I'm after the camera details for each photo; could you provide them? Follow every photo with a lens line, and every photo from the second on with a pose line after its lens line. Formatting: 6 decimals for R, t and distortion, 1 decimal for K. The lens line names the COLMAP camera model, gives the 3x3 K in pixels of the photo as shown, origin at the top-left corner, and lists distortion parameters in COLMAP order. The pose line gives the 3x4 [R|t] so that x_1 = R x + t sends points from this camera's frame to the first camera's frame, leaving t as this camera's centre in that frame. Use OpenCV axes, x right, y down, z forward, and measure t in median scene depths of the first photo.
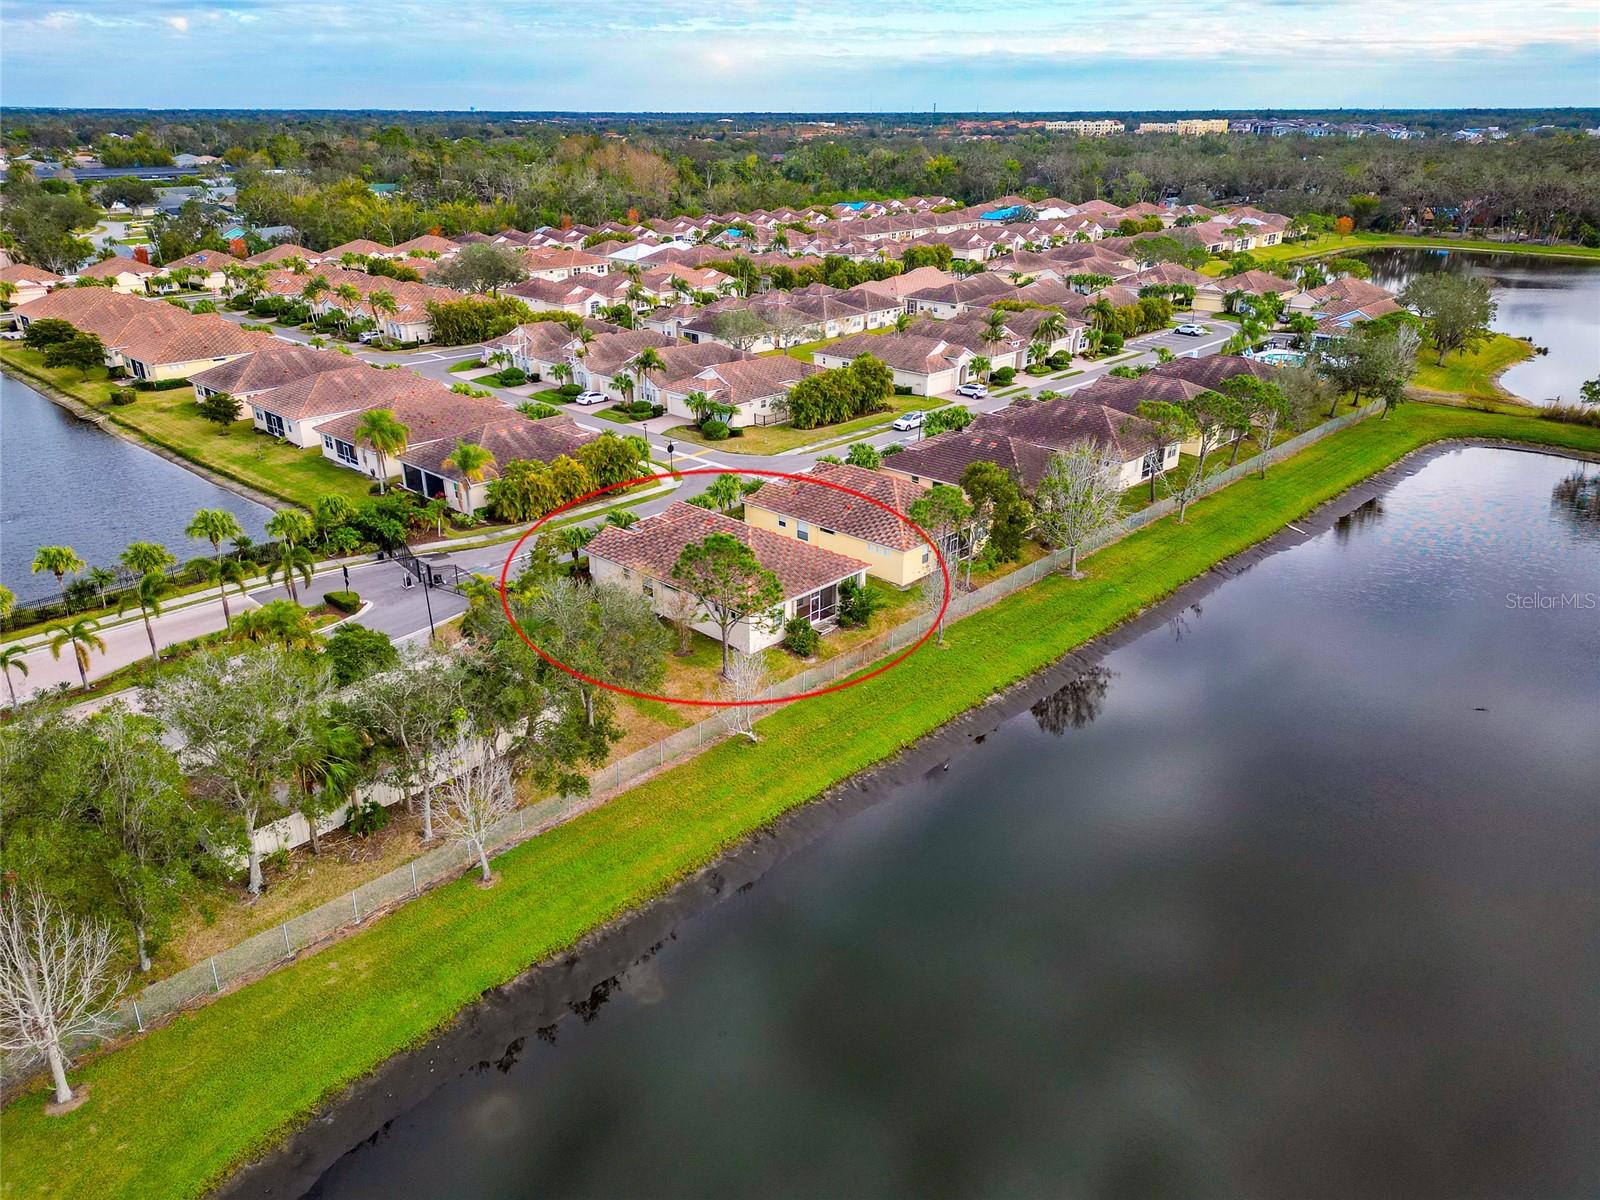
lens RADIAL K [[1121.0, 0, 796.9], [0, 1121.0, 602.6], [0, 0, 1]] dist [0.071805, -0.063249]
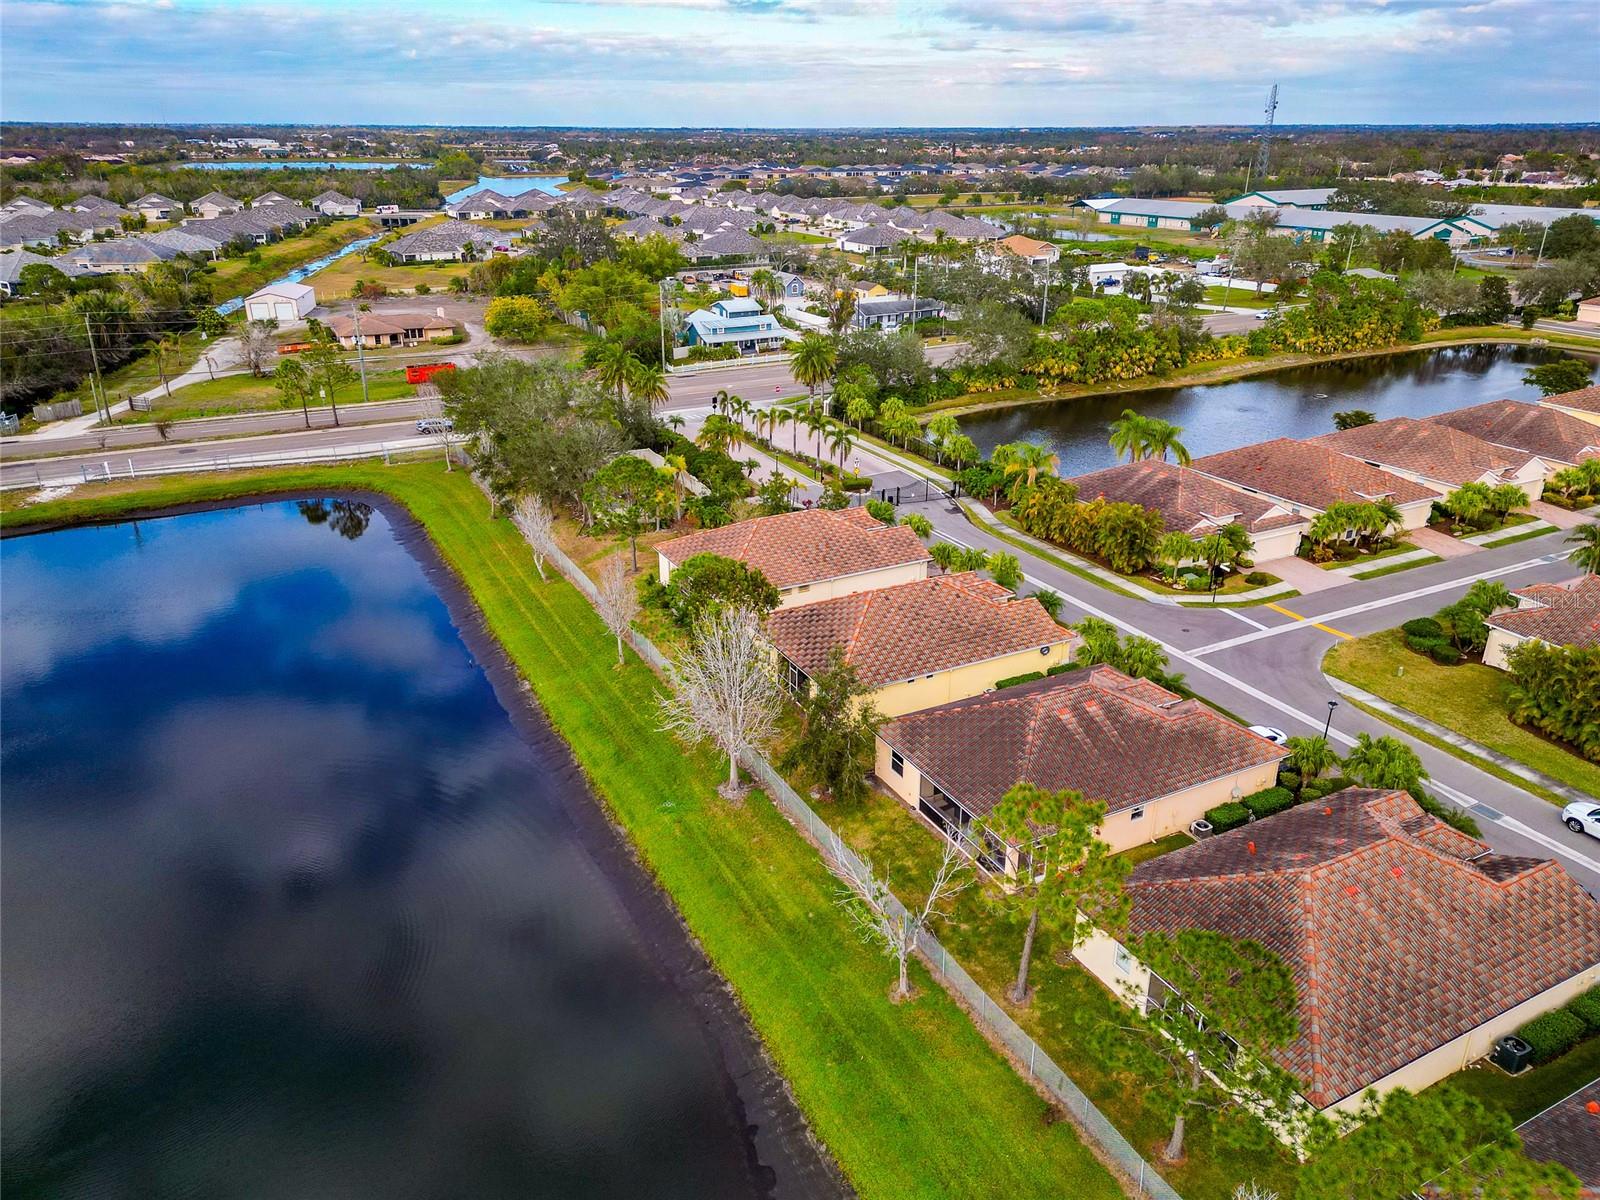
lens RADIAL K [[1121.0, 0, 796.9], [0, 1121.0, 602.6], [0, 0, 1]] dist [0.071805, -0.063249]
pose [[-0.318084, 0.366942, -0.874172, 0.529412], [-0.378534, 0.796221, 0.471958, -0.304934], [0.869215, 0.481026, -0.114365, 0.701668]]
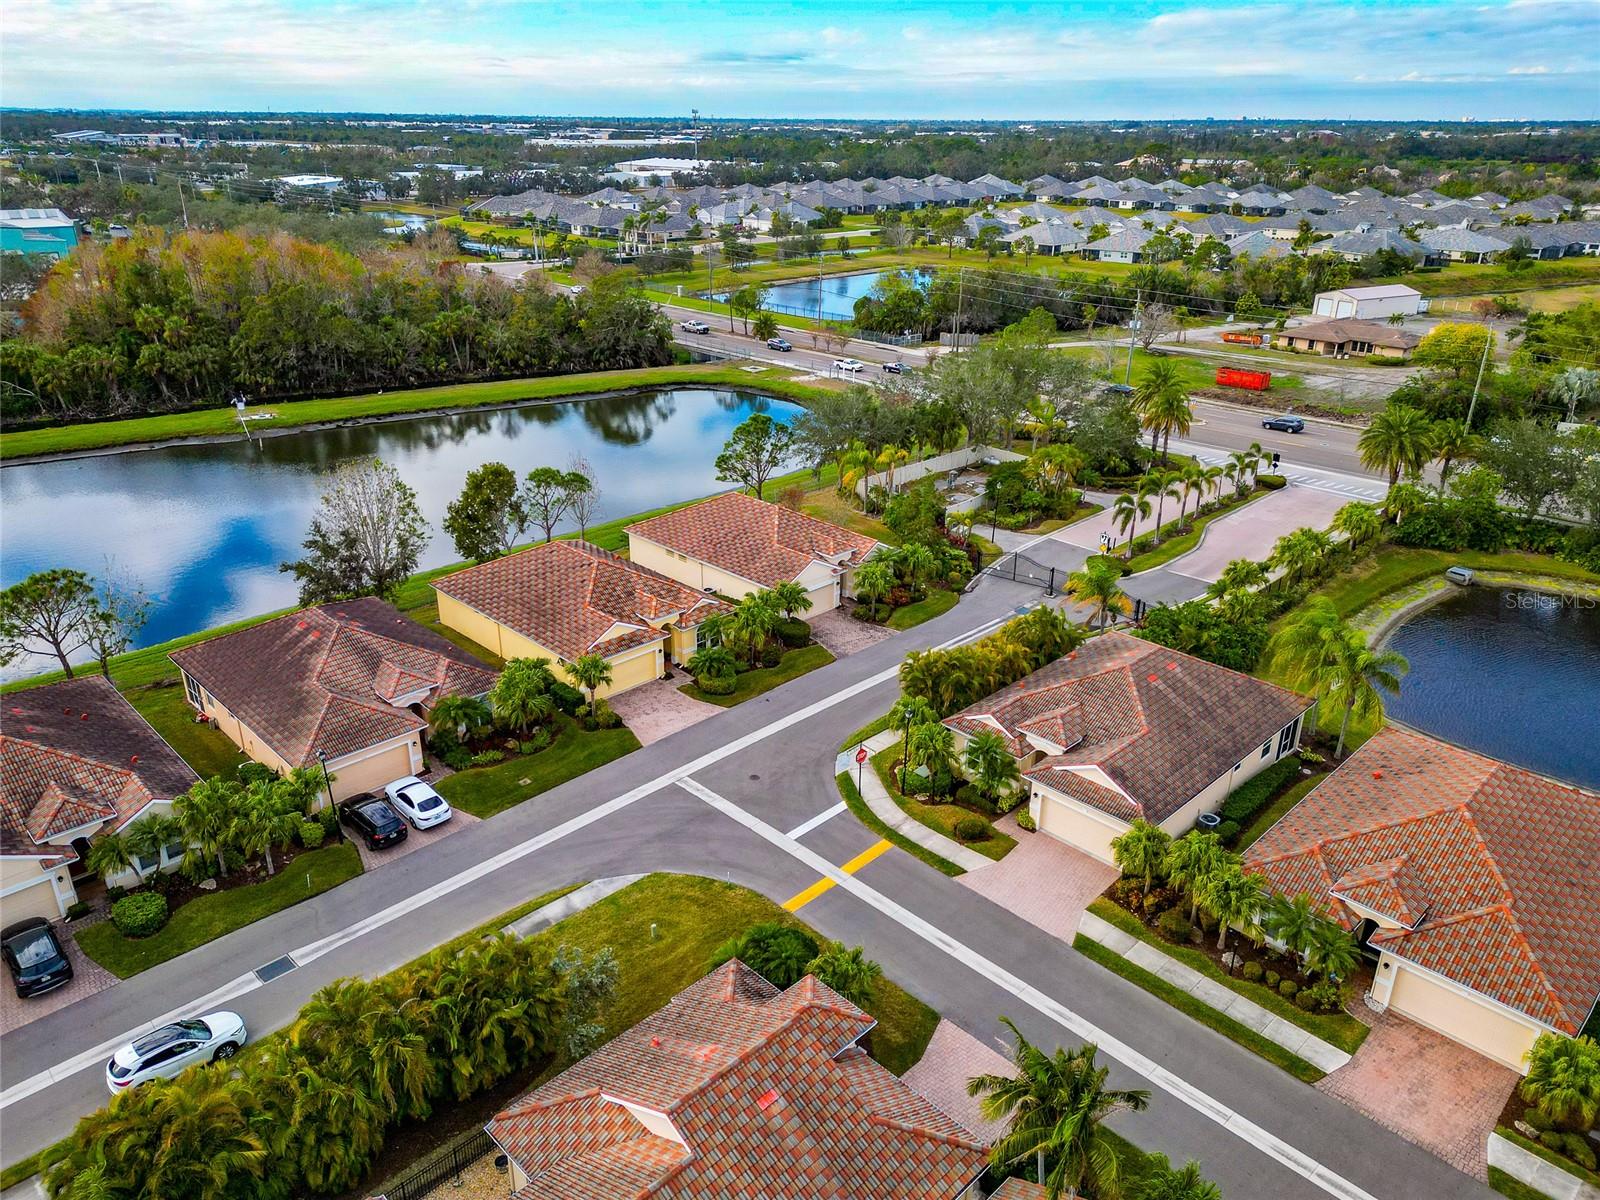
lens RADIAL K [[1121.0, 0, 796.9], [0, 1121.0, 602.6], [0, 0, 1]] dist [0.071805, -0.063249]
pose [[-0.999503, -0.019778, 0.024559, -0.077360], [0.004273, 0.686700, 0.726928, -0.463268], [-0.031242, 0.726672, -0.686274, 1.074758]]
